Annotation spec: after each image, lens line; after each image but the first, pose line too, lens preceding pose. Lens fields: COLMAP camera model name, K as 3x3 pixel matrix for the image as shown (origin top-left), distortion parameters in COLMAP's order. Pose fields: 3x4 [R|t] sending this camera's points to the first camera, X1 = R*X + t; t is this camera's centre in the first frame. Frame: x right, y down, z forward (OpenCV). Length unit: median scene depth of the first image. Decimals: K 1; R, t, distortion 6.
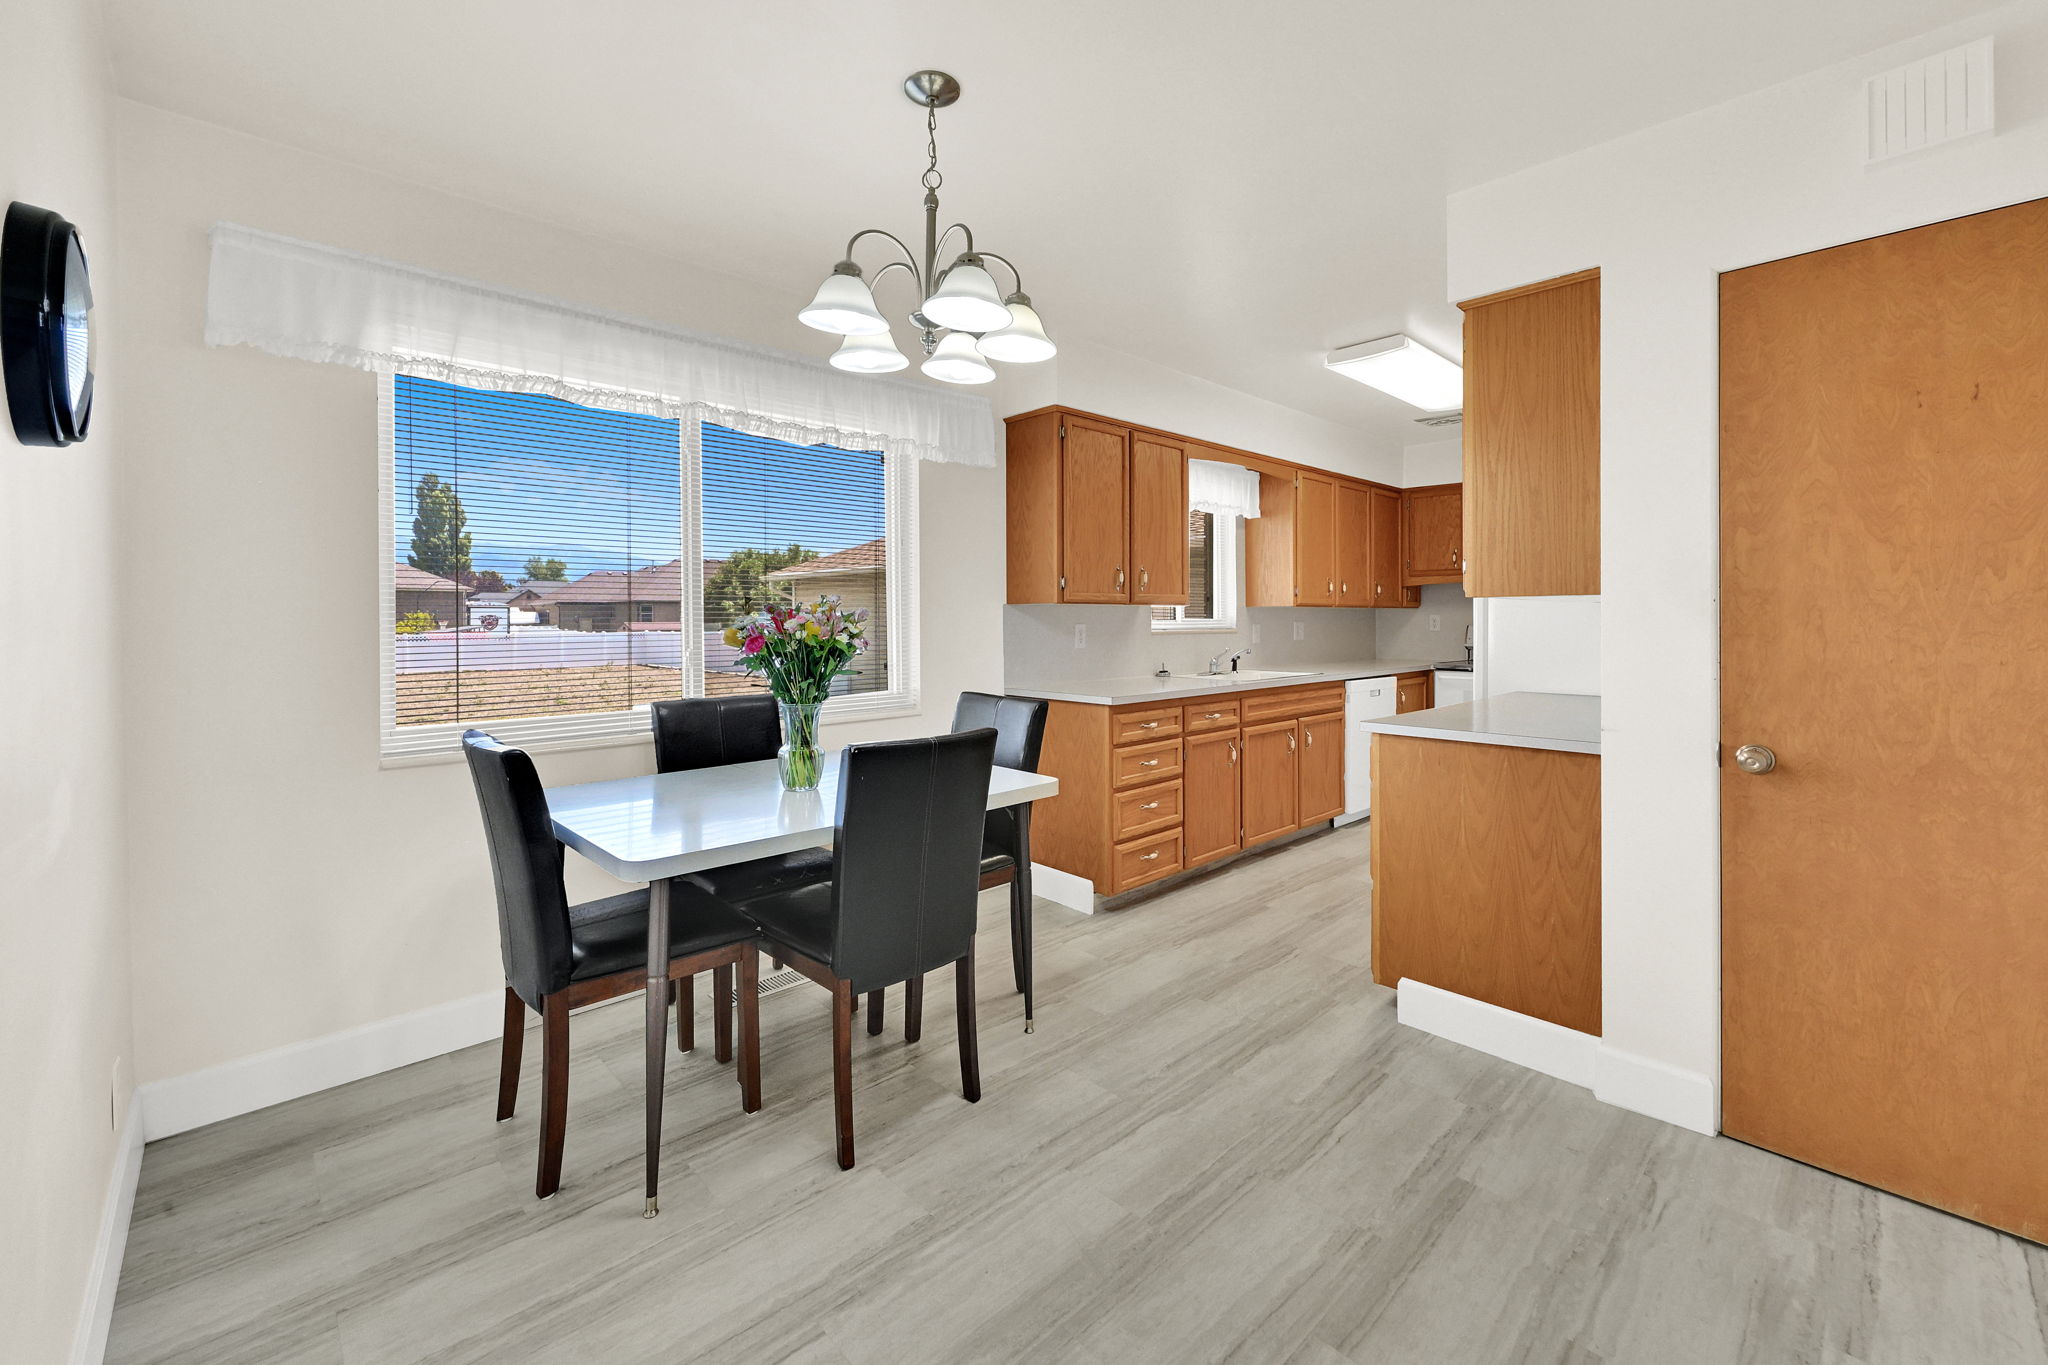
lens RADIAL K [[846.1, 0, 1024.8], [0, 846.1, 620.9], [0, 0, 1]] dist [-0.000288, 0.000192]
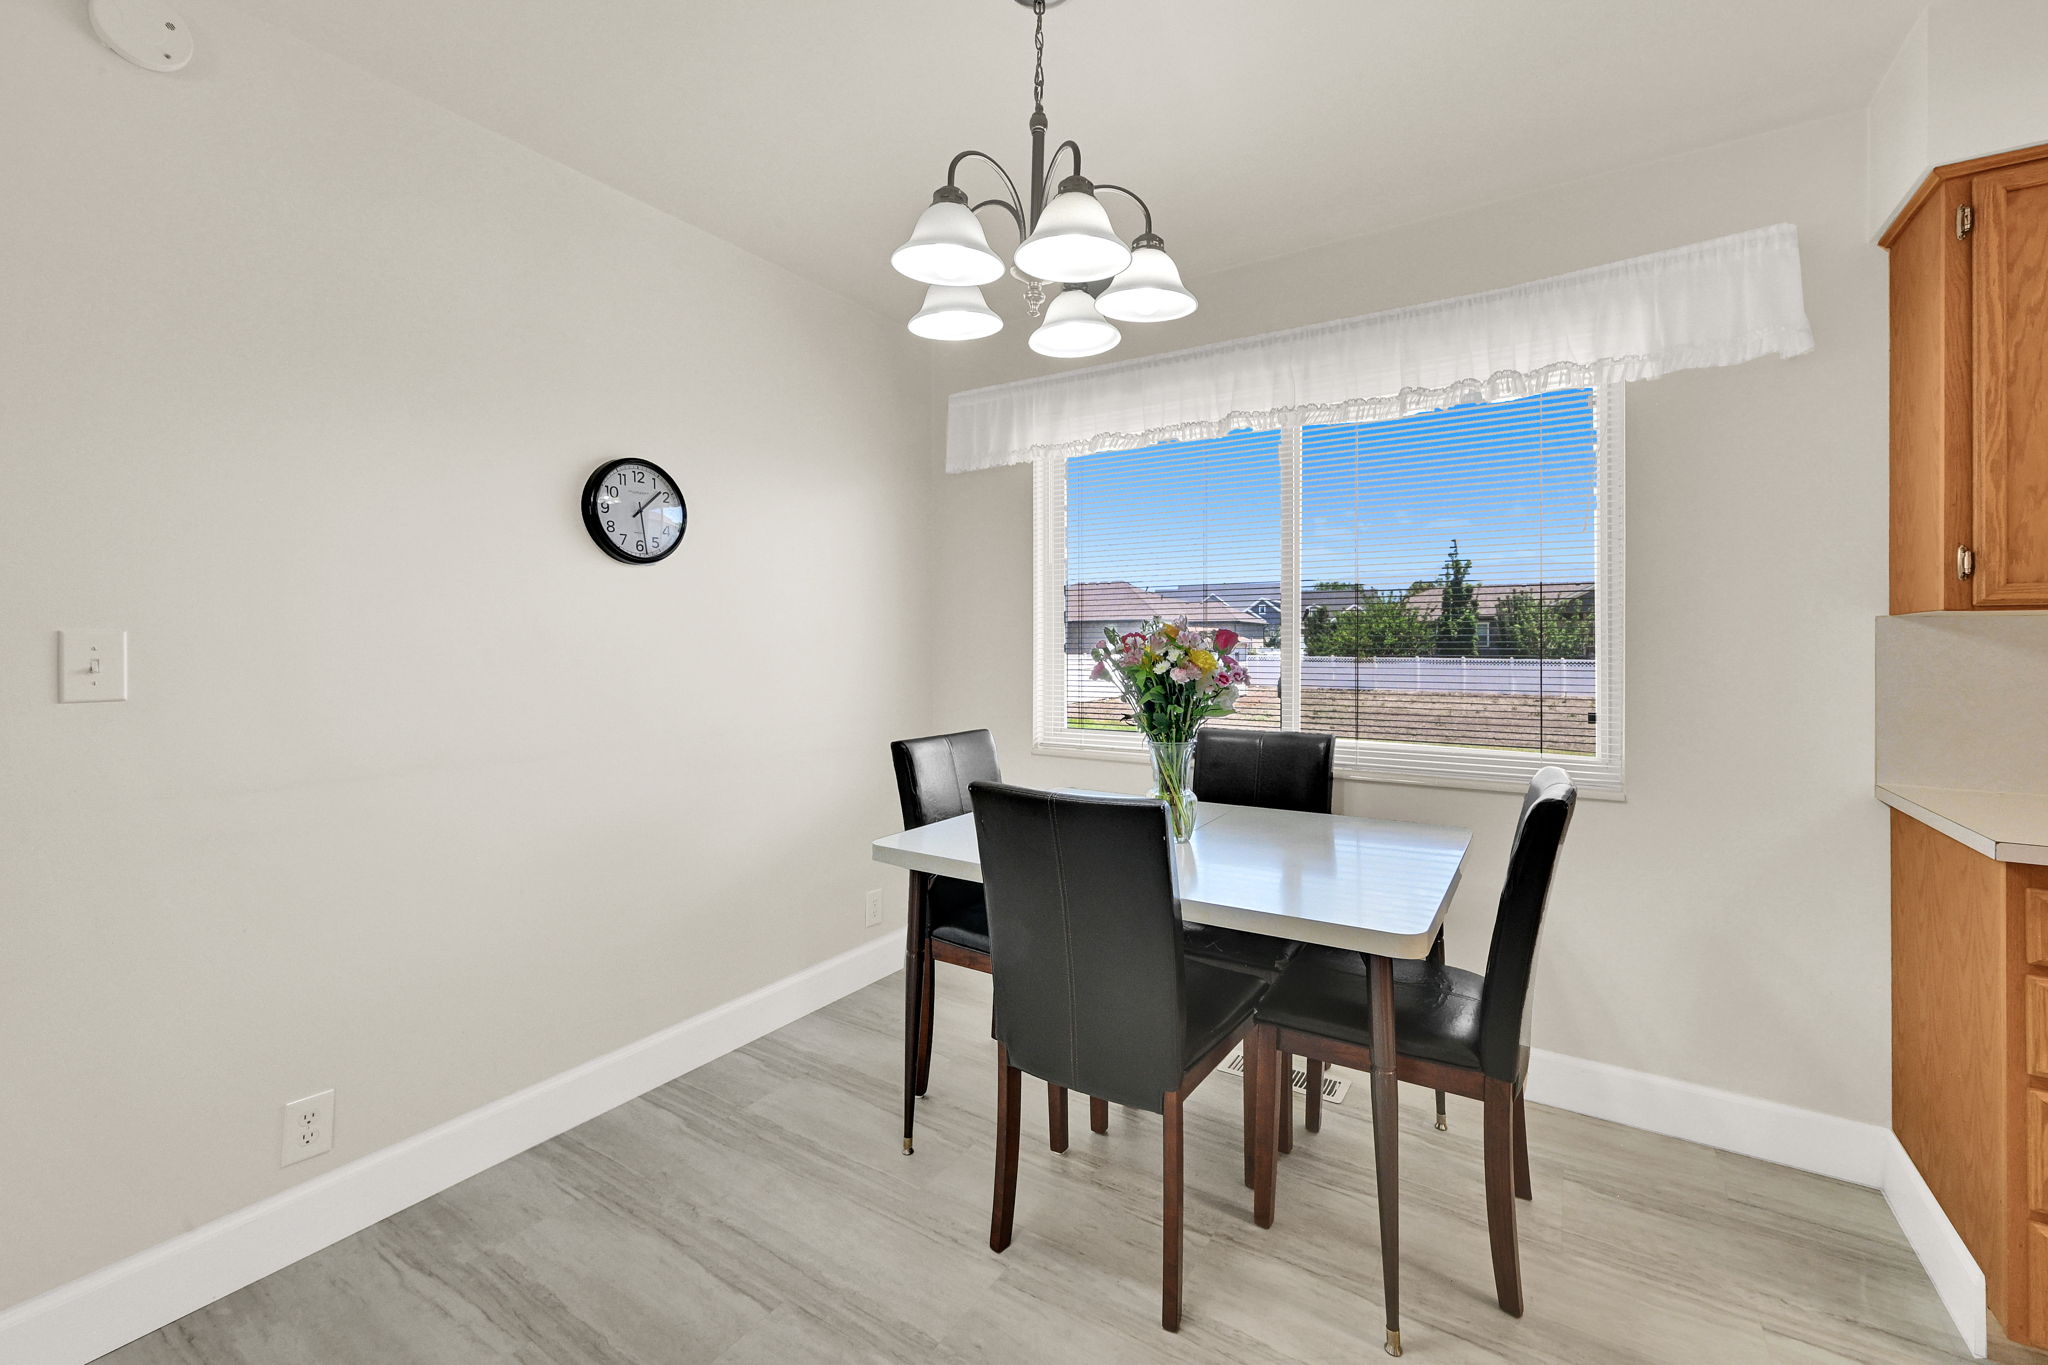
lens RADIAL K [[846.1, 0, 1032.1], [0, 846.1, 632.2], [0, 0, 1]] dist [-0.000288, 0.000192]
pose [[0.239125, -0.003657, -0.970982, 0.317261], [0.004580, 0.999986, -0.002638, -0.009208], [0.970978, -0.003816, 0.239139, 0.375461]]
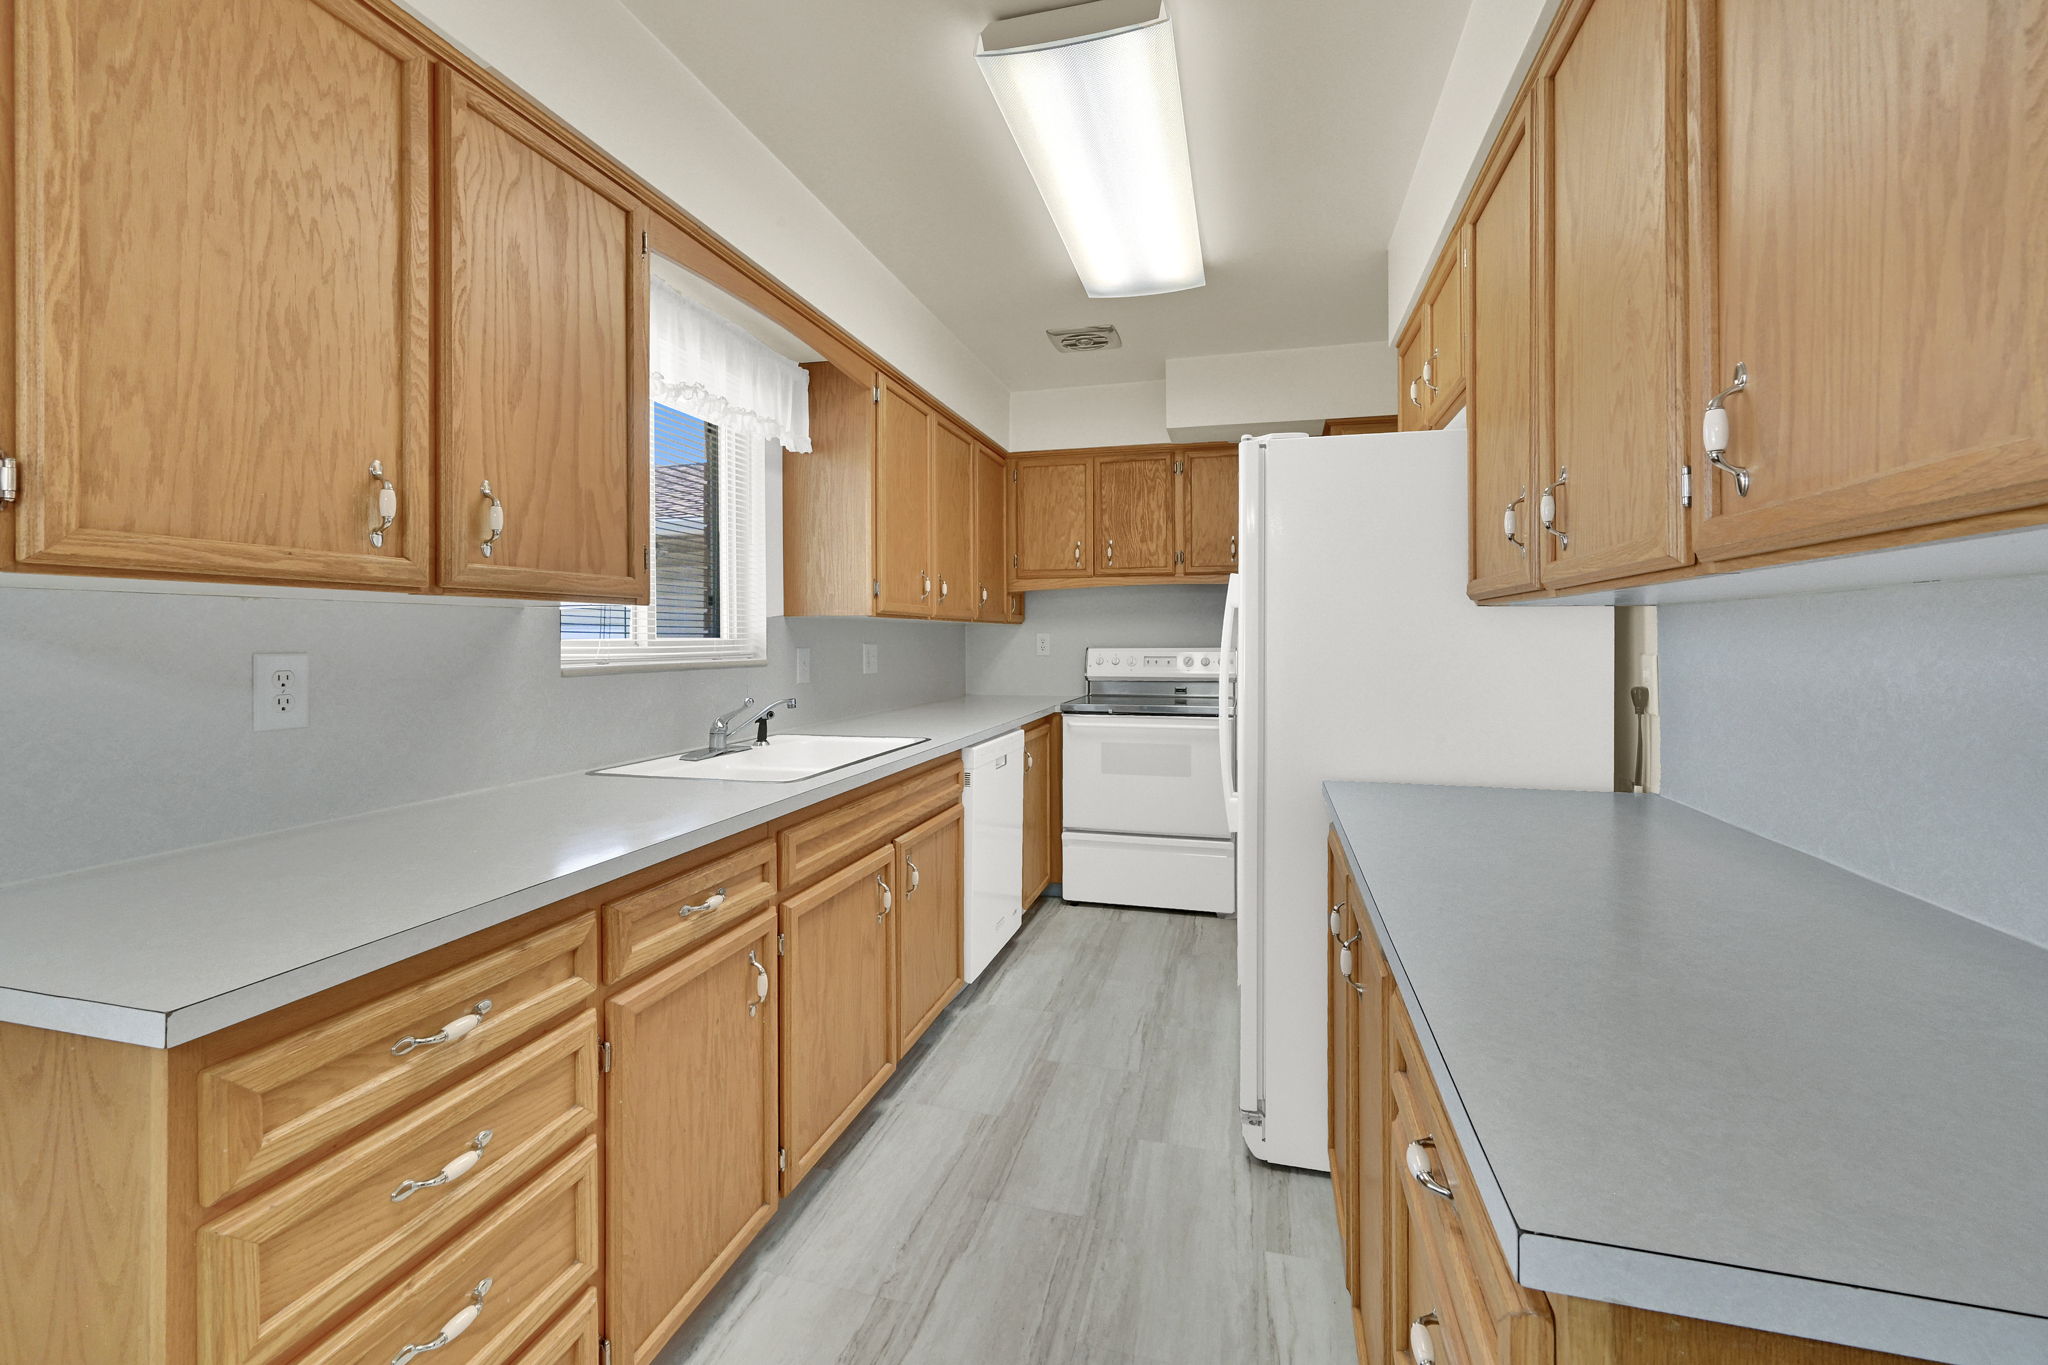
lens RADIAL K [[846.1, 0, 1043.9], [0, 846.1, 638.5], [0, 0, 1]] dist [-0.000288, 0.000192]
pose [[0.844825, -0.000049, 0.535043, 0.143518], [0.001741, 0.999995, -0.002657, -0.000994], [-0.535040, 0.003176, 0.844821, 0.581093]]
